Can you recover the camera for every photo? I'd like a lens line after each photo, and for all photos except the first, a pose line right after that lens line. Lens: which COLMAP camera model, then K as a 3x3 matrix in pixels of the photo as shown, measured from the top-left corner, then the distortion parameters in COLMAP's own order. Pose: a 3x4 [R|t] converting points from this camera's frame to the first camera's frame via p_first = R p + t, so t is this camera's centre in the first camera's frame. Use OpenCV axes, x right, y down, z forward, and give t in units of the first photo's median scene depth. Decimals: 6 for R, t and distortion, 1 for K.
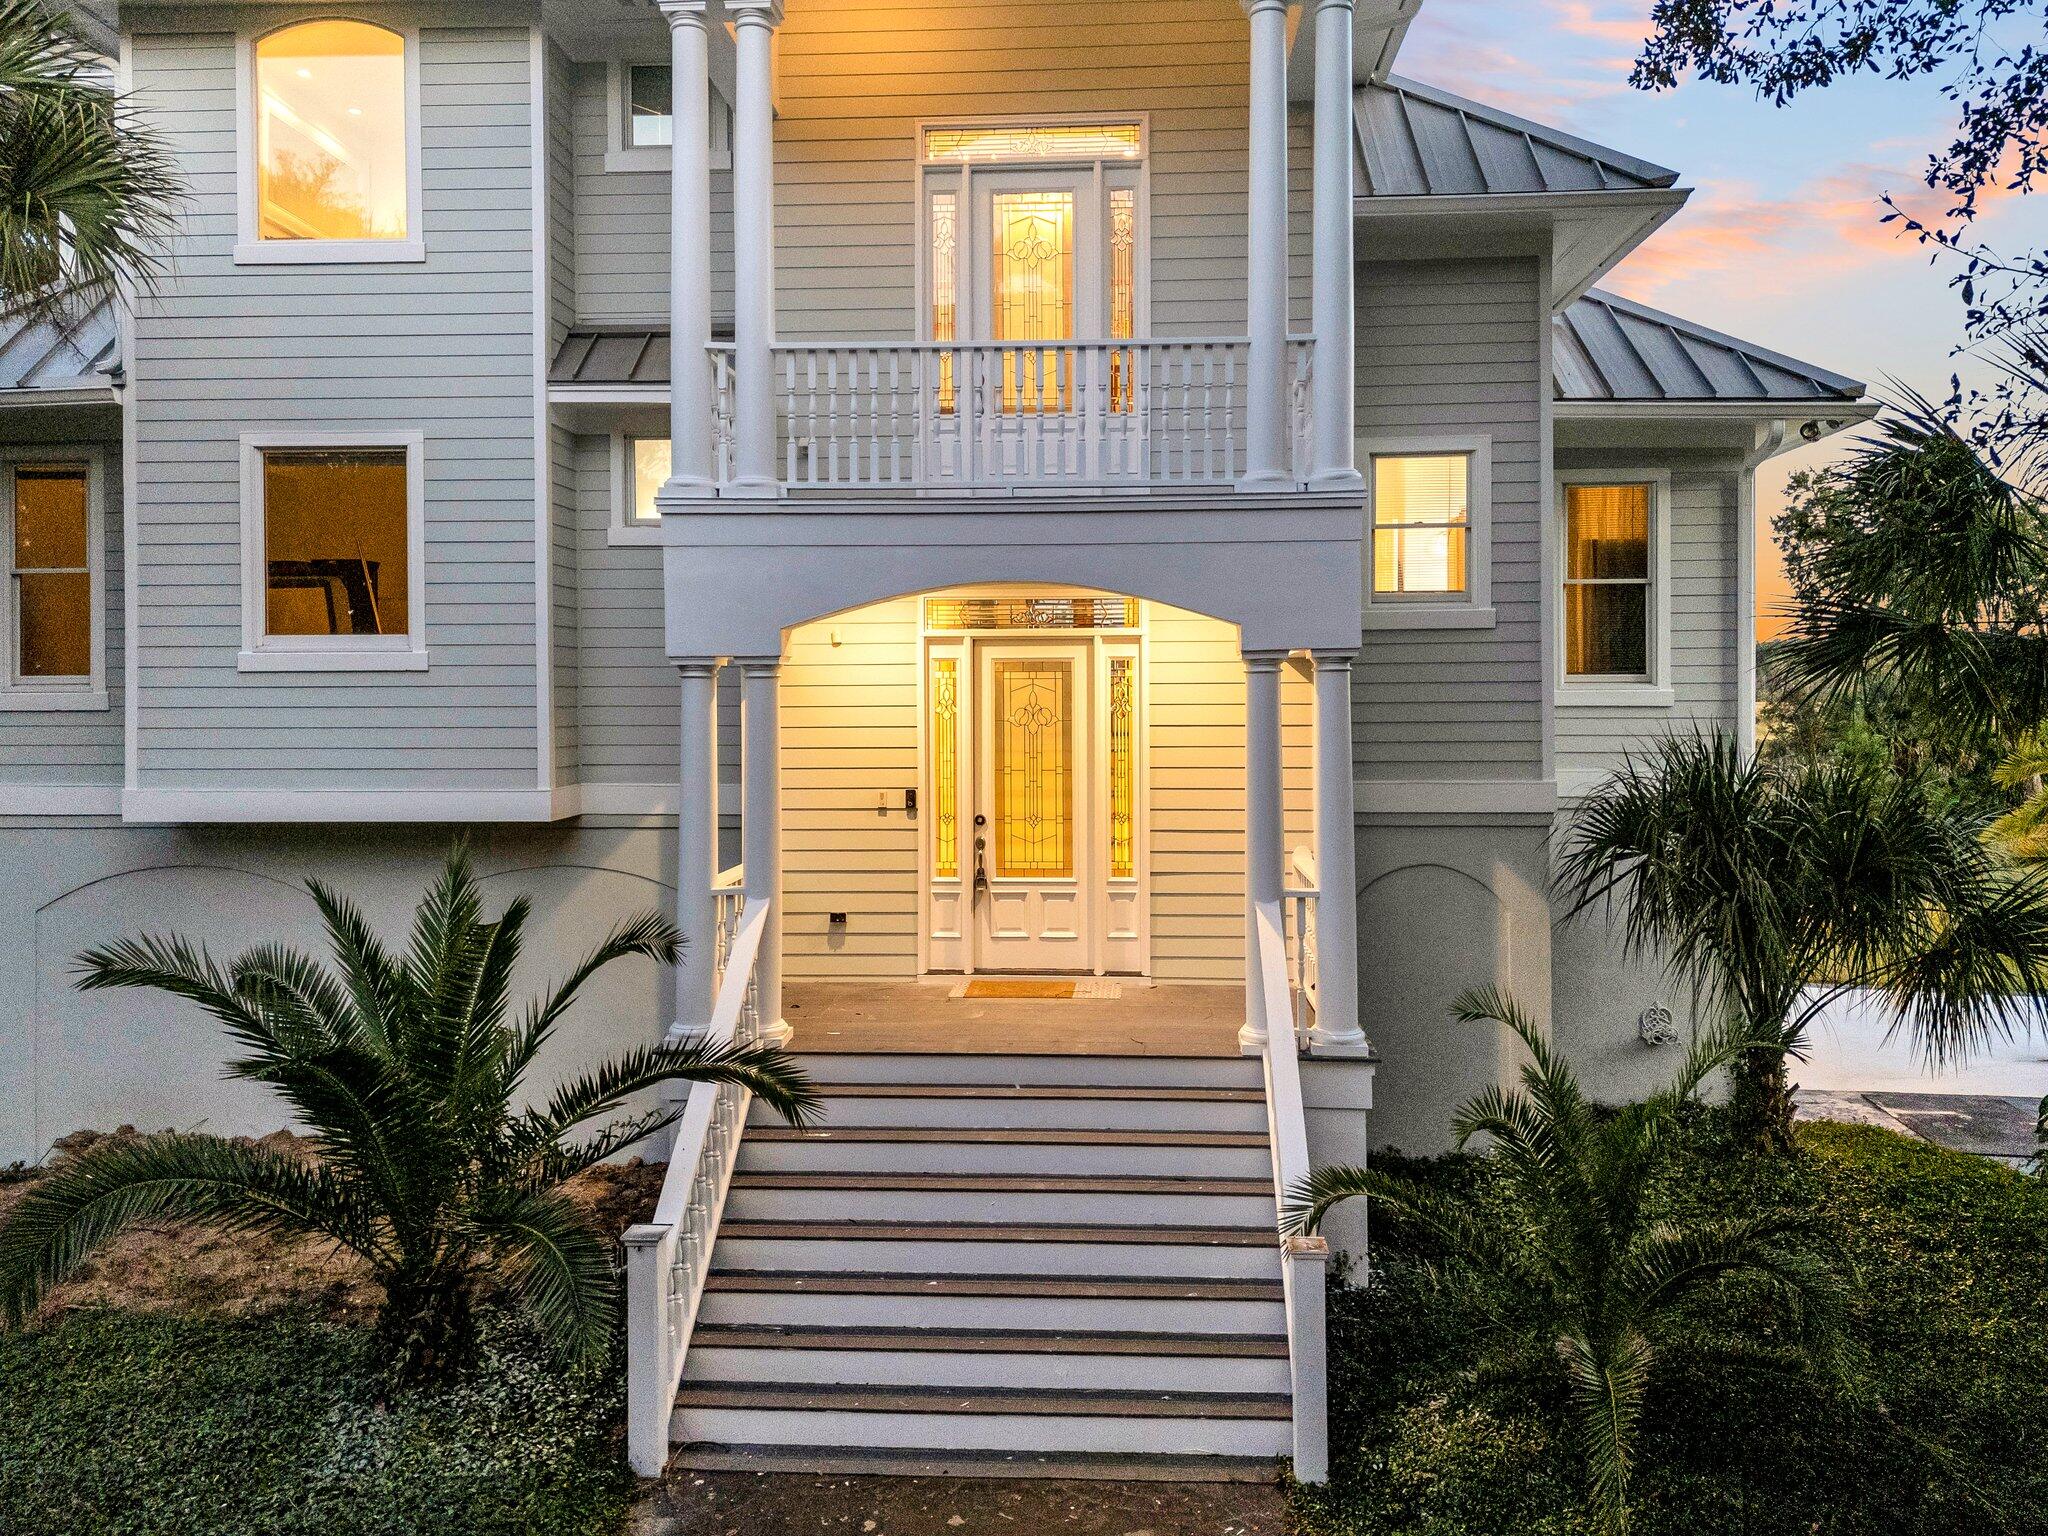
lens RADIAL K [[1519.9, 0, 1034.0], [0, 1519.9, 736.5], [0, 0, 1]] dist [0.029416, -0.006378]
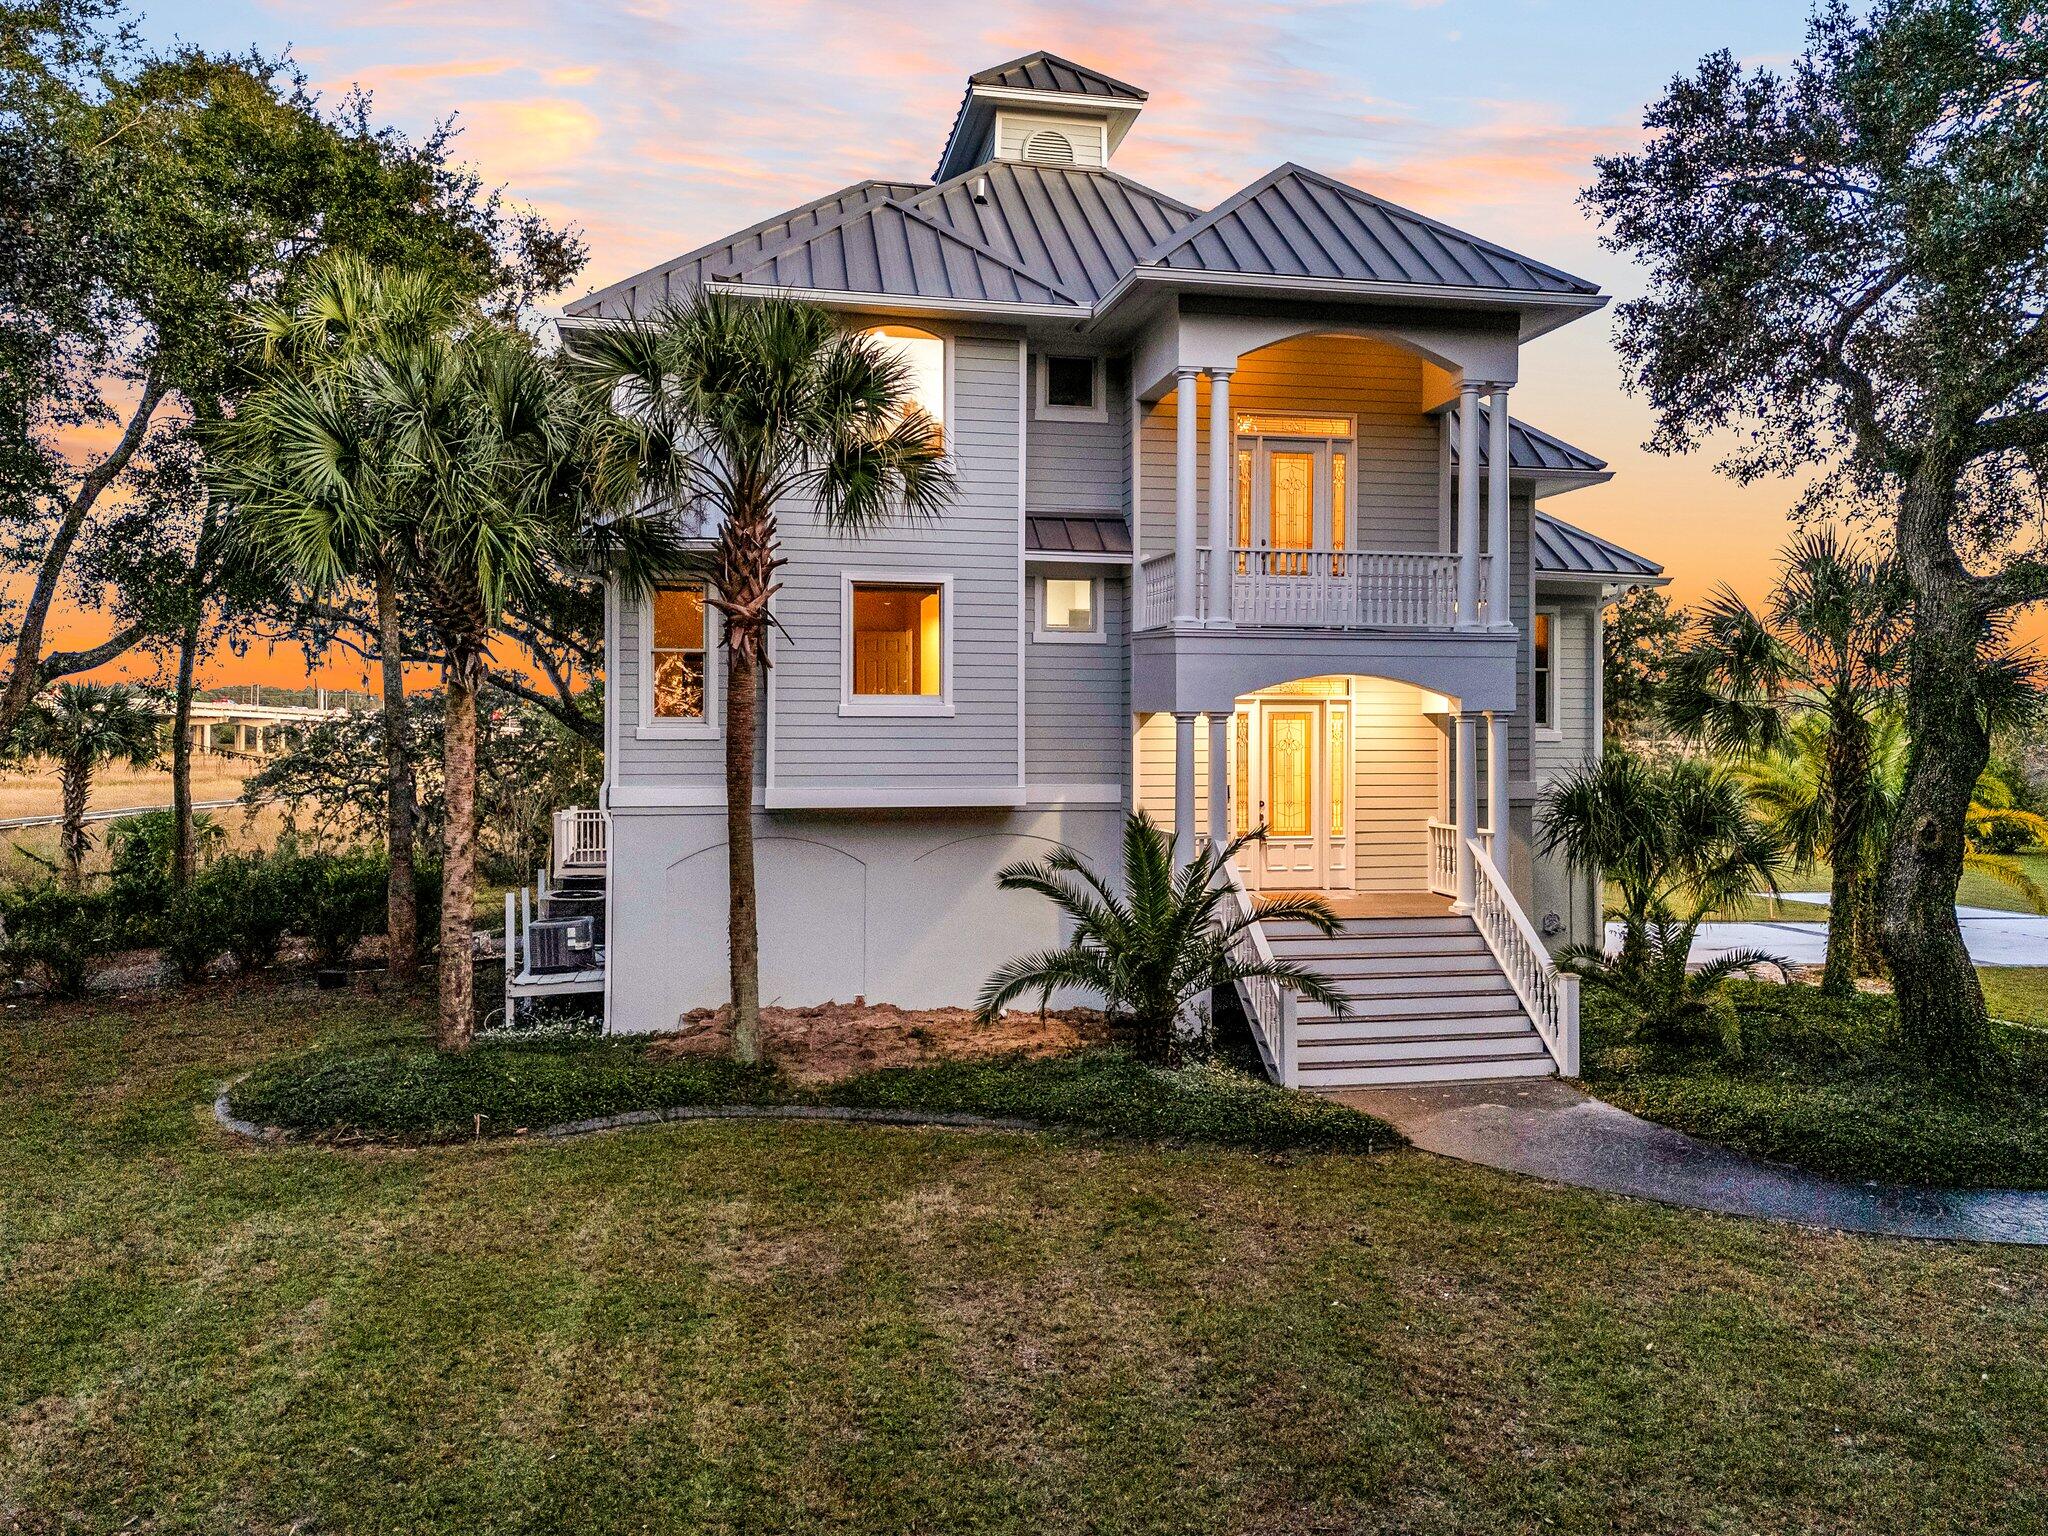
lens RADIAL K [[1471.5, 0, 1024.0], [0, 1471.5, 768.0], [0, 0, 1]] dist [0.035014, -0.001654]
pose [[0.966721, 0.000109, 0.255831, -0.748989], [0.000283, 0.999999, -0.001492, 0.016067], [-0.255831, 0.001515, 0.966720, -0.595618]]
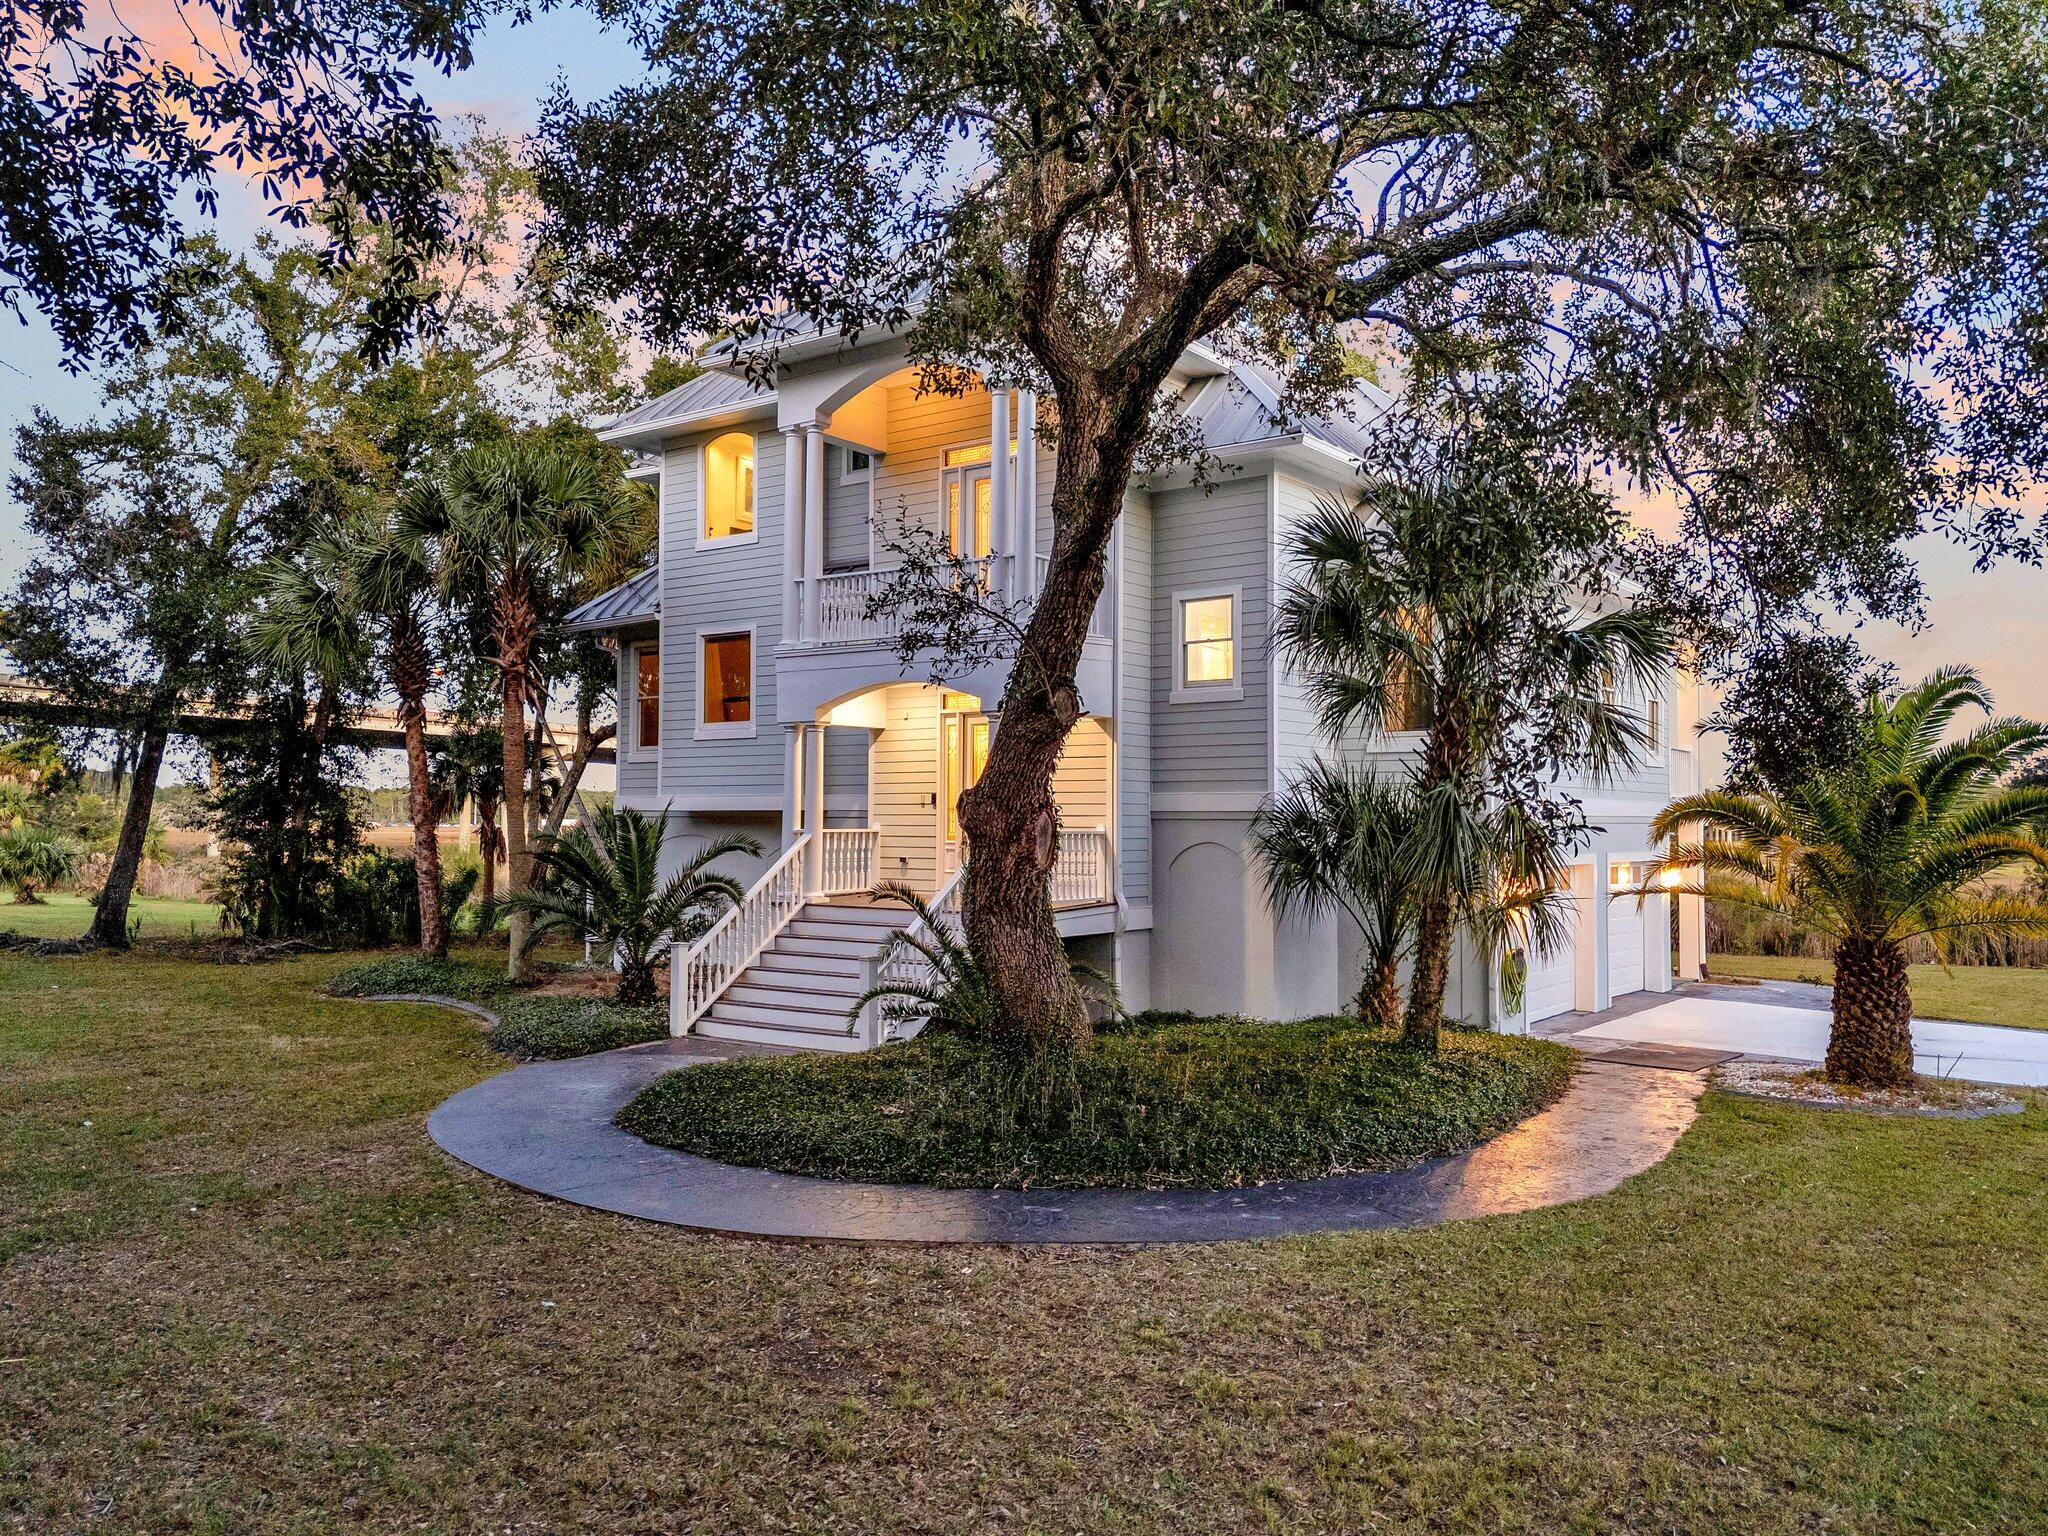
lens RADIAL K [[1488.1, 0, 1027.2], [0, 1488.1, 789.4], [0, 0, 1]] dist [0.029018, -0.001185]
pose [[0.835092, -0.001225, -0.550108, 1.046759], [-0.021047, 0.999194, -0.034176, 0.091119], [0.549707, 0.040118, 0.834394, -0.497441]]
